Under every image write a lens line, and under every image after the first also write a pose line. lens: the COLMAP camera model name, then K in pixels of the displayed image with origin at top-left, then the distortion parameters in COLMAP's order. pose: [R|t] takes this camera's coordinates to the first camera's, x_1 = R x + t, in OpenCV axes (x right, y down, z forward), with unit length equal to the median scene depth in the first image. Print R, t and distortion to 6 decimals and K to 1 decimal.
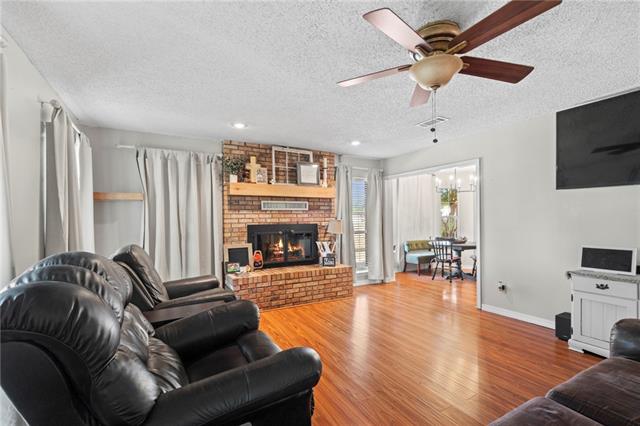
lens RADIAL K [[293.9, 0, 319.7], [0, 293.9, 219.3], [0, 0, 1]] dist [-0.003755, 0.002169]
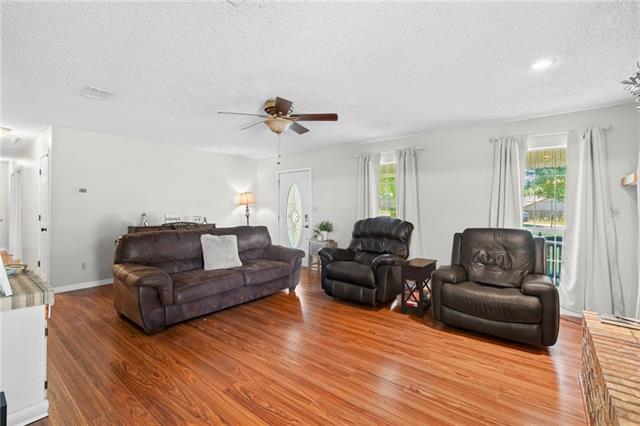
lens RADIAL K [[293.9, 0, 319.5], [0, 293.9, 213.1], [0, 0, 1]] dist [-0.003755, 0.002169]
pose [[-0.928165, 0.007851, -0.372087, 0.450658], [-0.000080, 0.999773, 0.021296, -0.004282], [0.372170, 0.019796, -0.927954, 1.495083]]
